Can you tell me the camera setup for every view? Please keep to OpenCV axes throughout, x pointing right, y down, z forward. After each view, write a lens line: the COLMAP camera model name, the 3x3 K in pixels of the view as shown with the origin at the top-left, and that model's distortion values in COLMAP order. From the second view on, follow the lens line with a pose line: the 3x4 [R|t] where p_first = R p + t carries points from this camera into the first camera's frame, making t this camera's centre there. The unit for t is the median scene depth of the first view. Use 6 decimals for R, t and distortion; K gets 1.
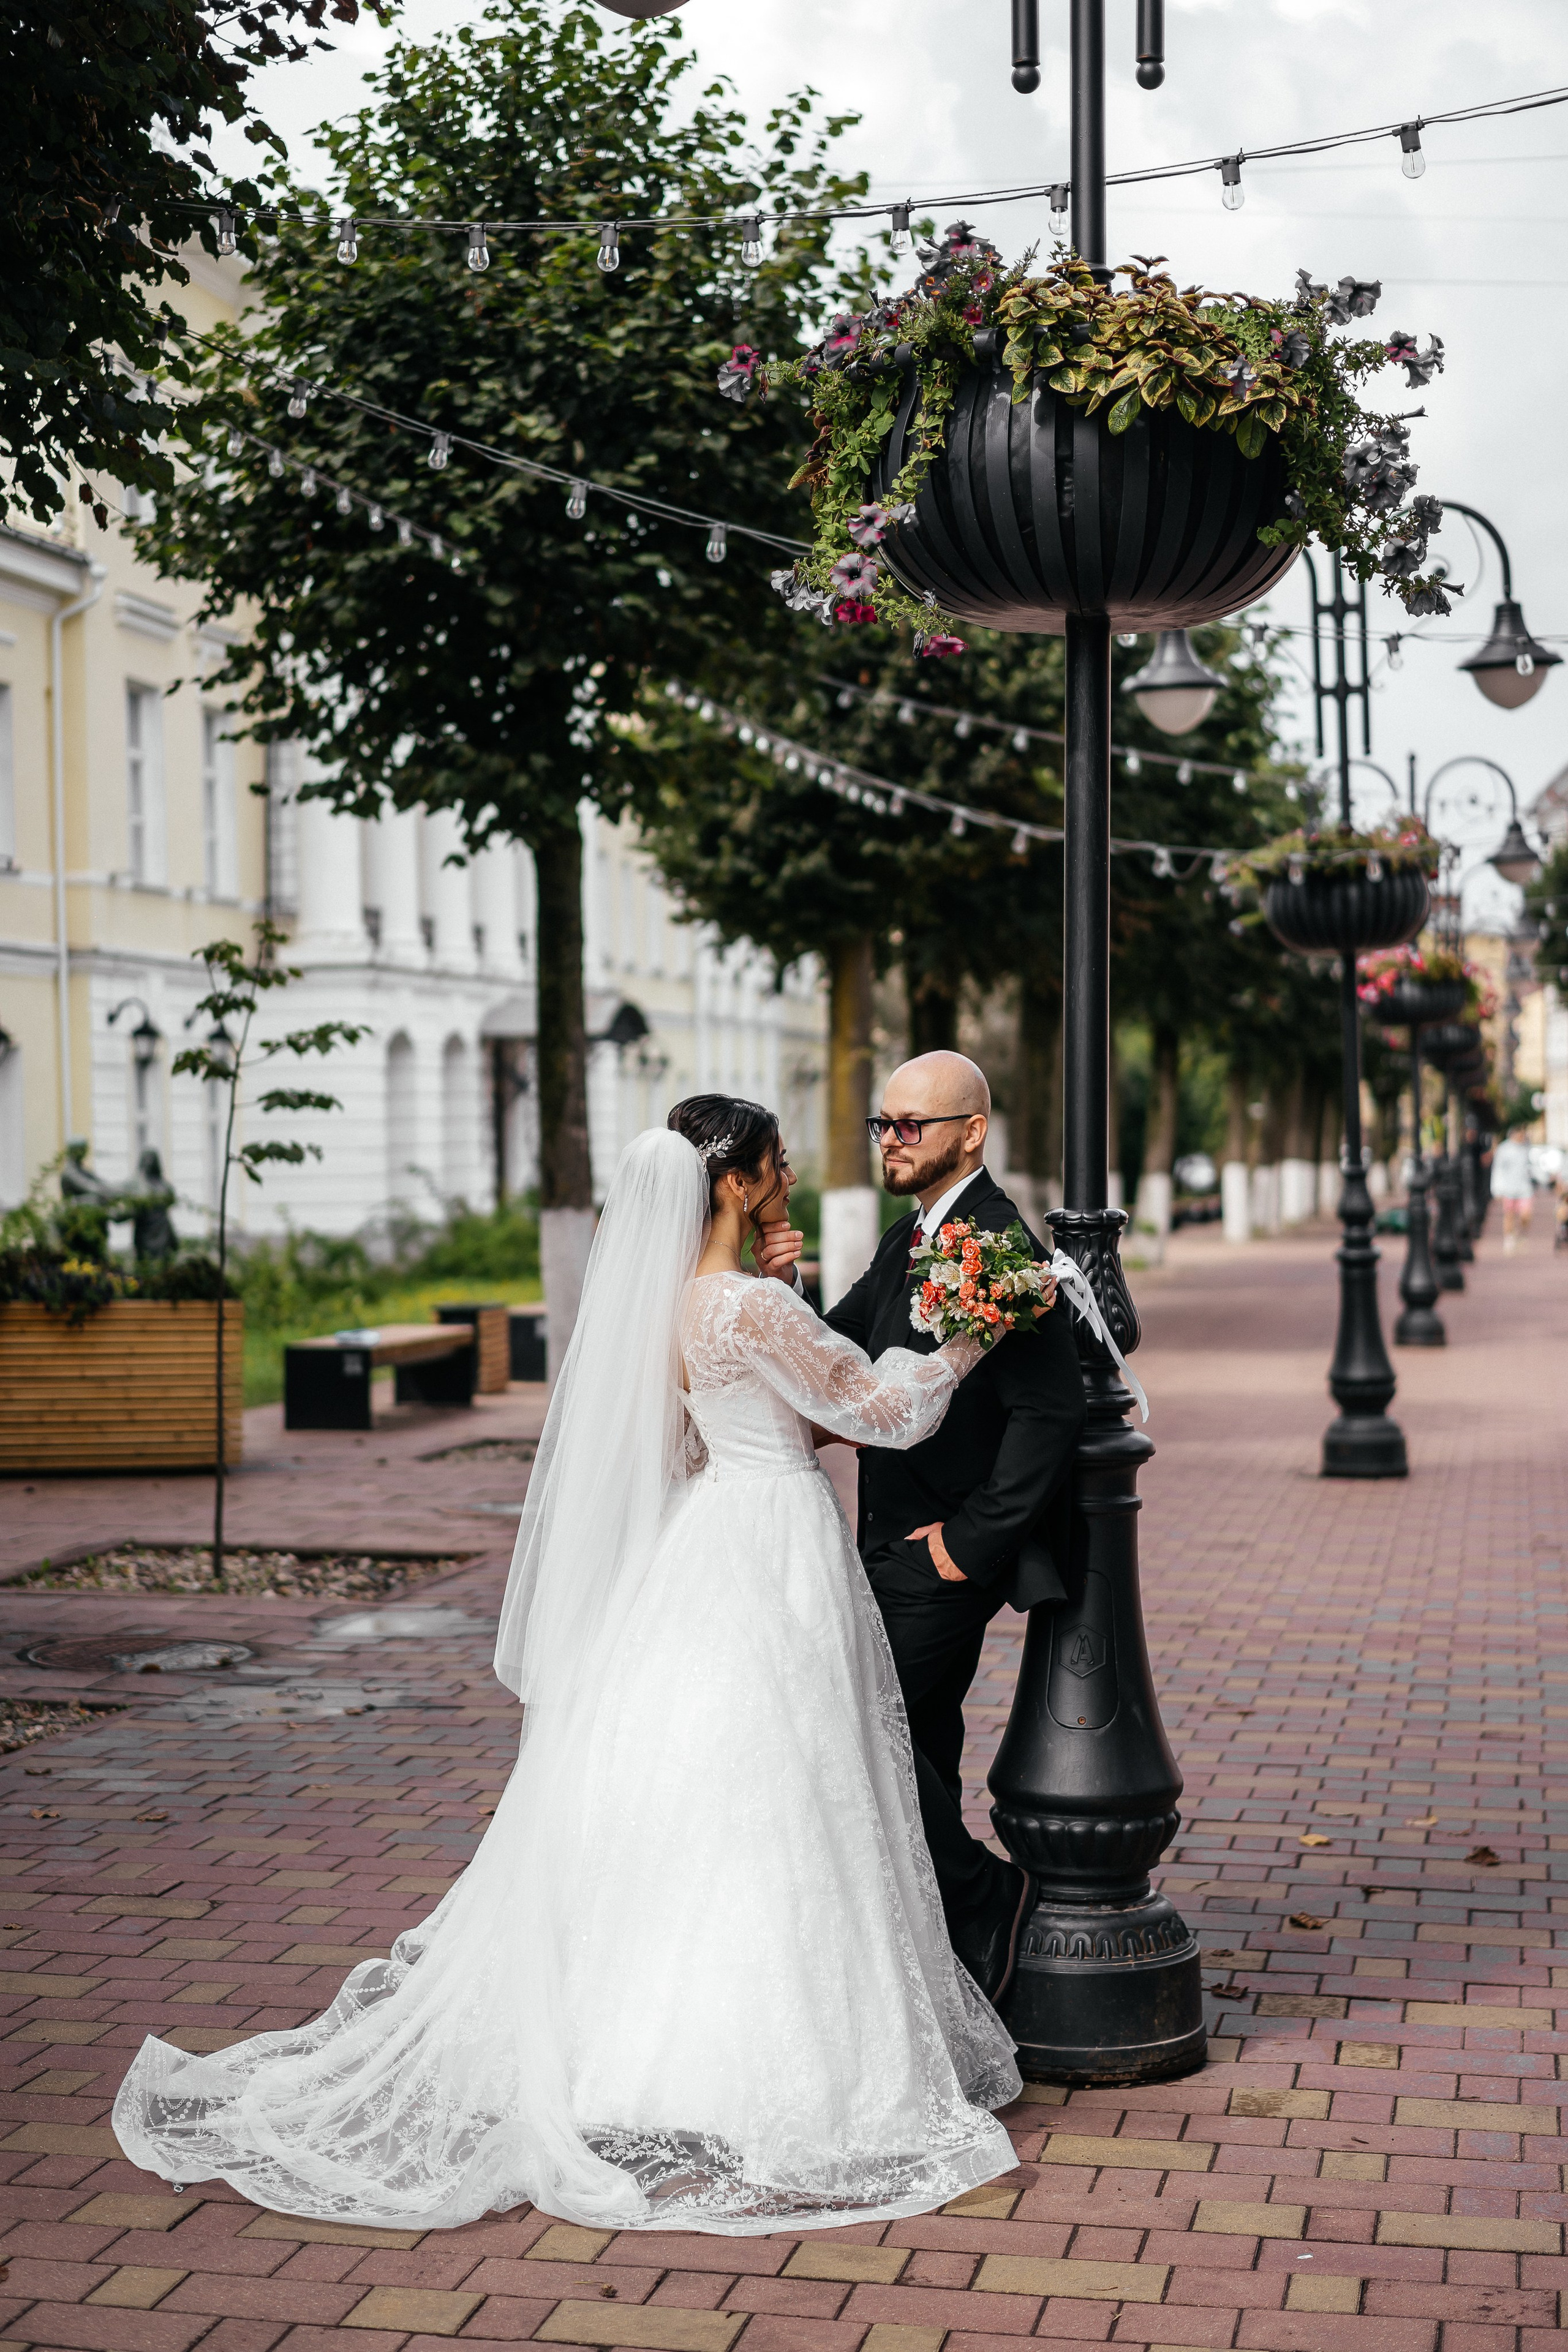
lens RADIAL K [[3634.6, 0, 779.1], [0, 3634.6, 1204.4], [0, 0, 1]] dist [0.141915, -0.972850]
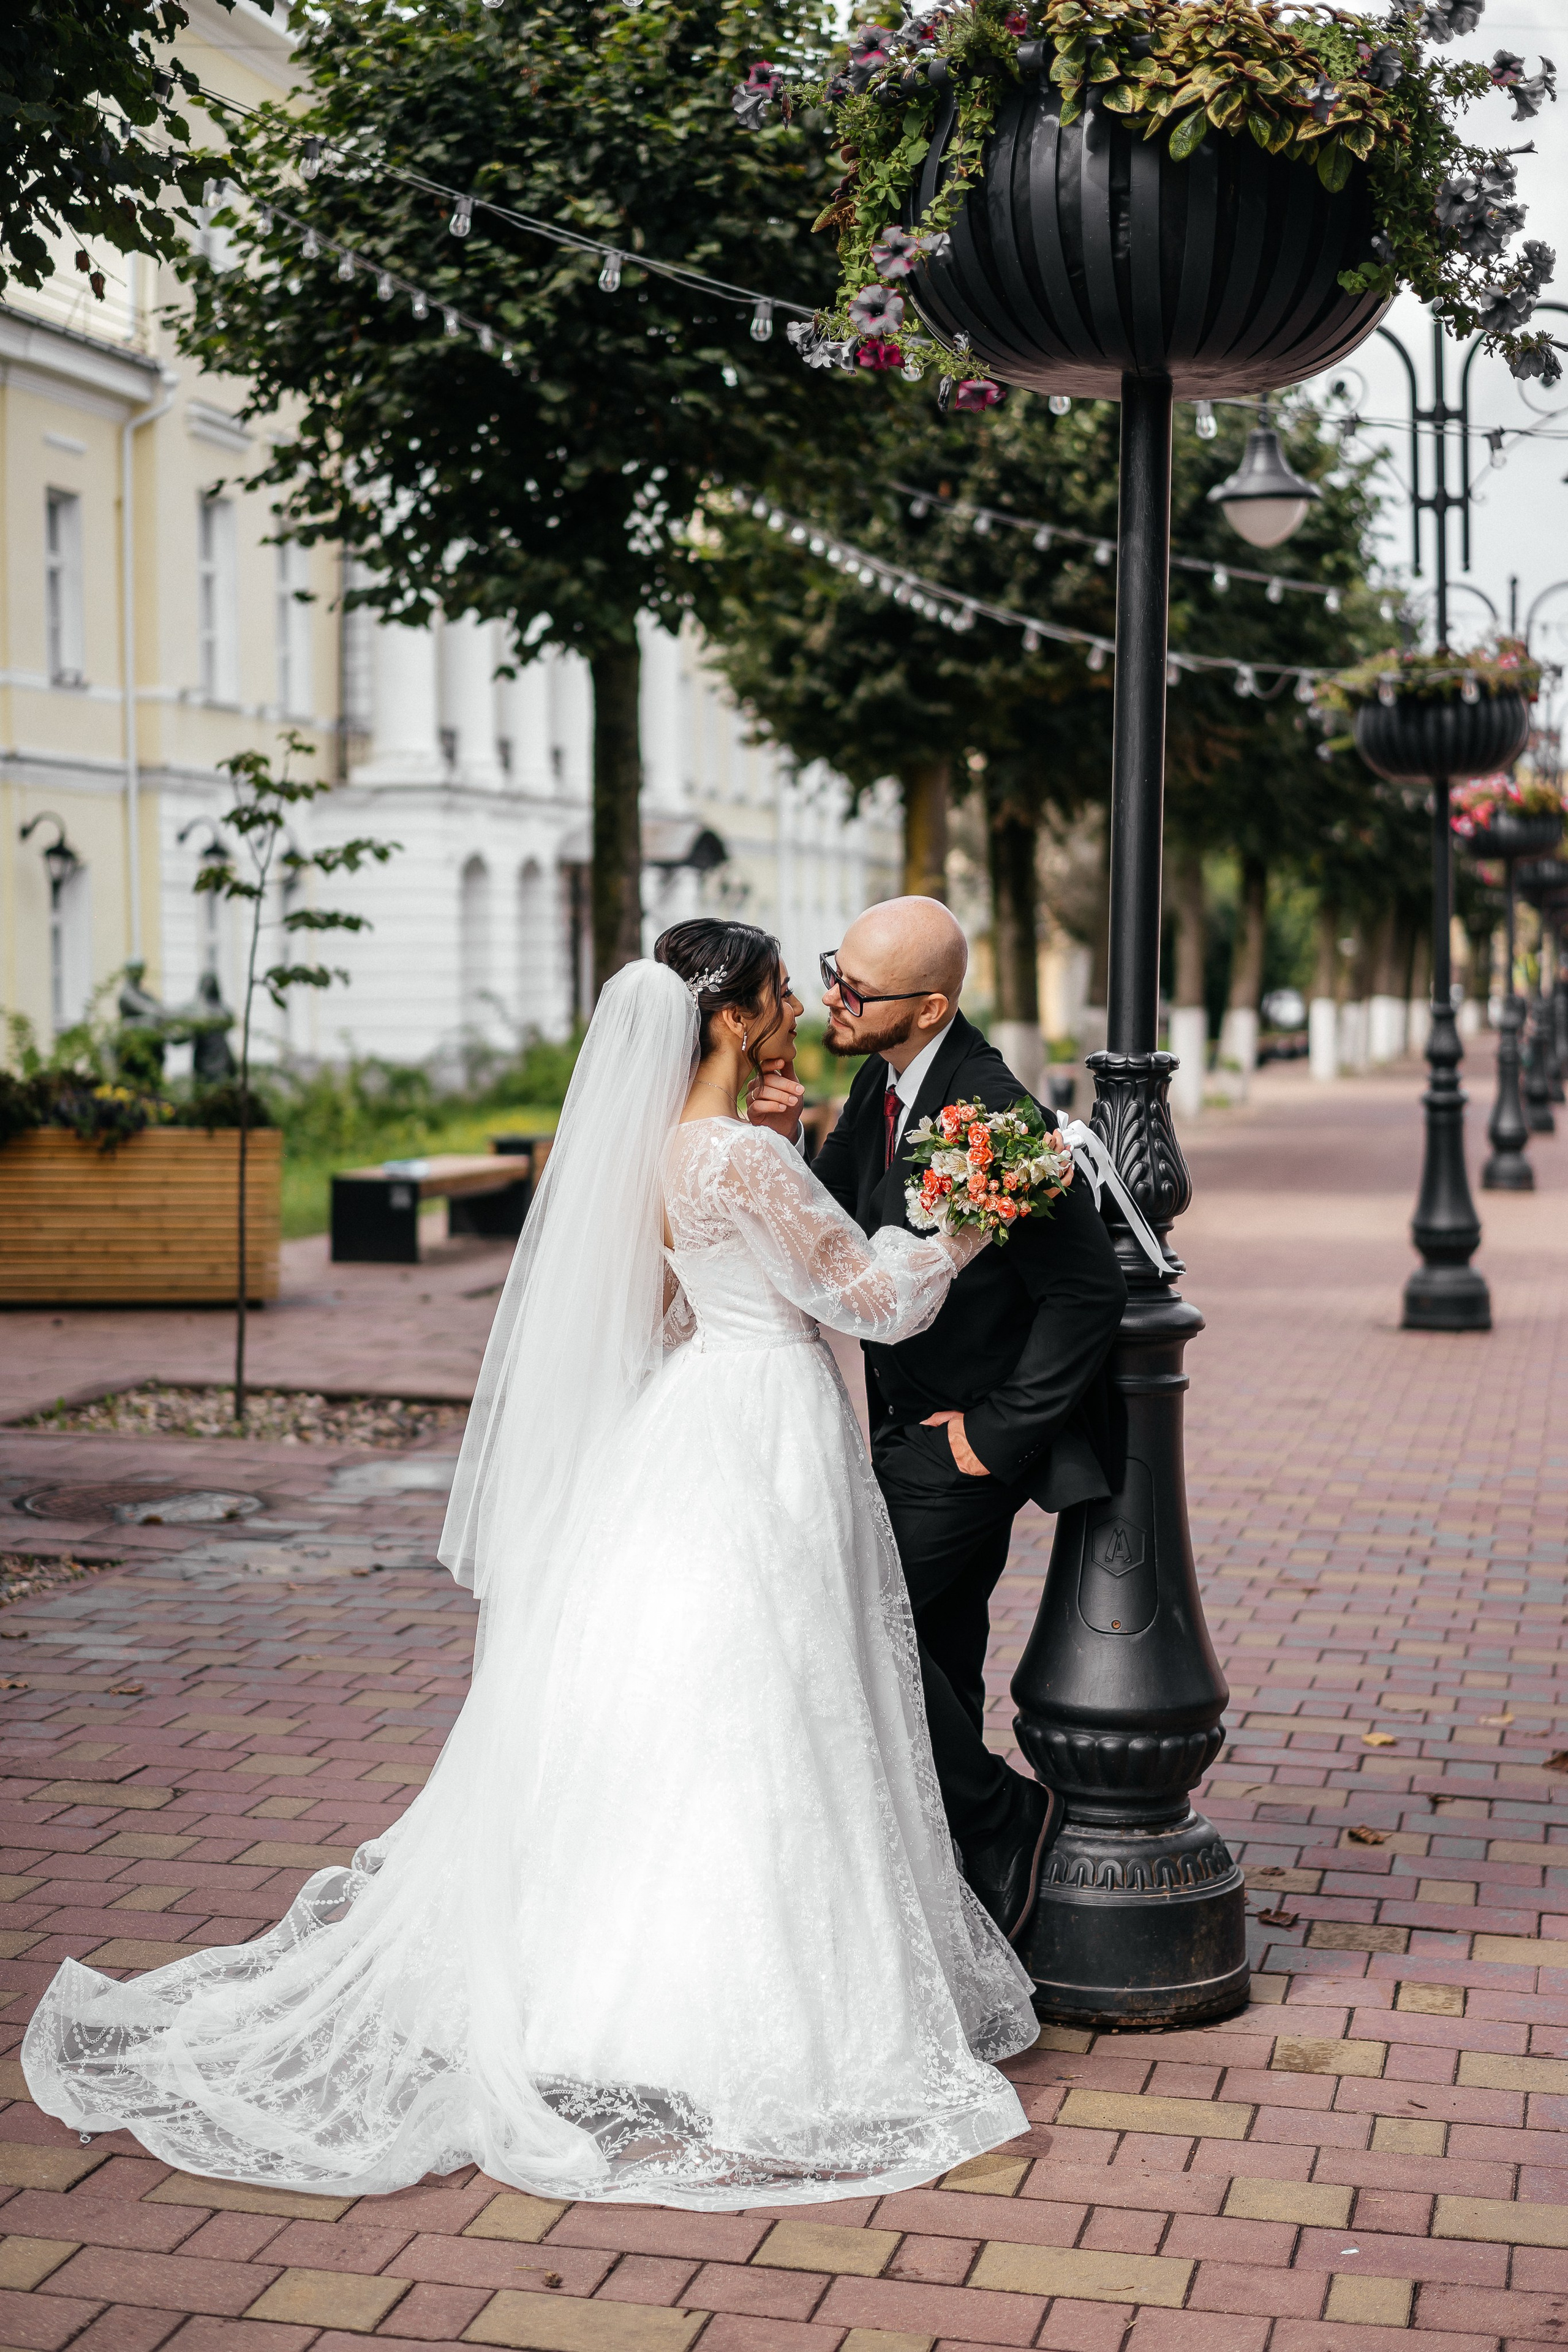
lens RADIAL K [[3634.6, 0, 779.1], [0, 3634.6, 1204.4], [0, 0, 1]] dist [0.141915, -0.972850]
pose [[0.999620, 0.014752, -0.023270, 0.009267], [-0.013651, 0.998812, 0.046773, -0.000959], [0.023932, -0.046437, 0.998634, 0.051920]]
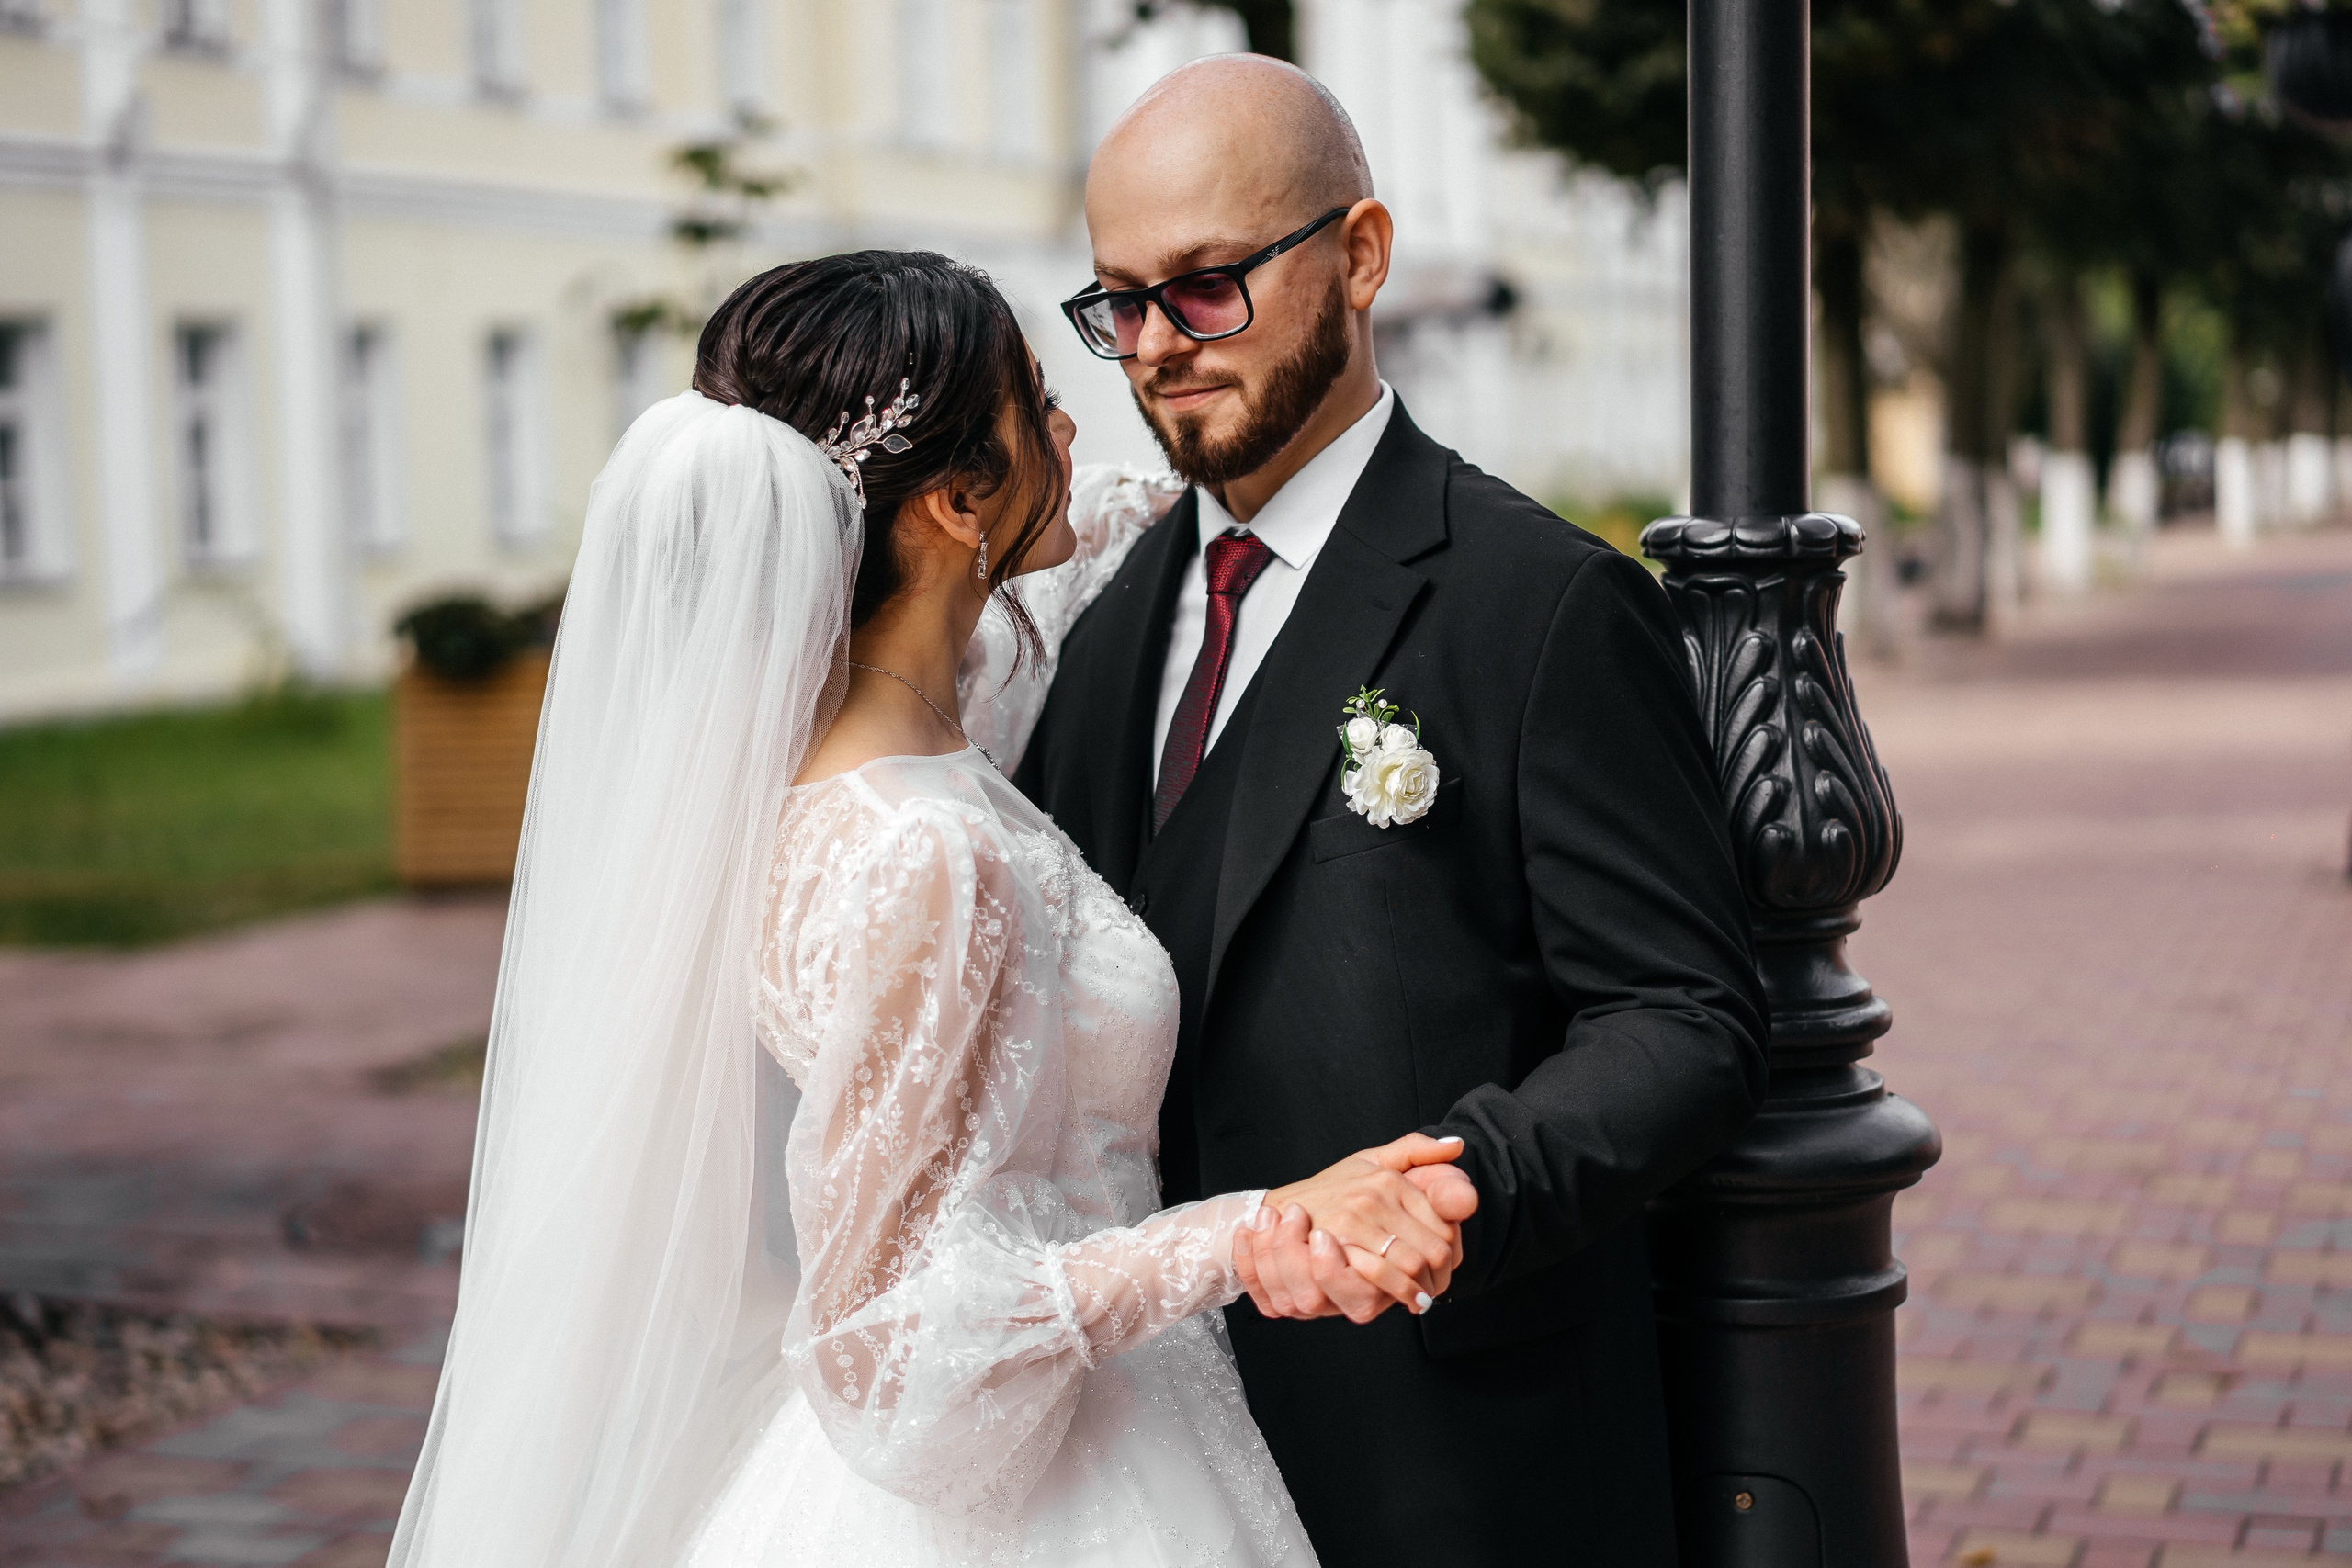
lens RADIAL K [[3921.2, 0, 1176.0], [0, 3921.2, 784.0], [0, 0, 1]] dist [0.213604, -1.201886]
pose [[0.990430, -0.007803, -0.137793, 0.038896], [0.017378, 0.997505, 0.068418, 0.000029], [0.136915, -0.070158, 0.988095, 0.280544]]
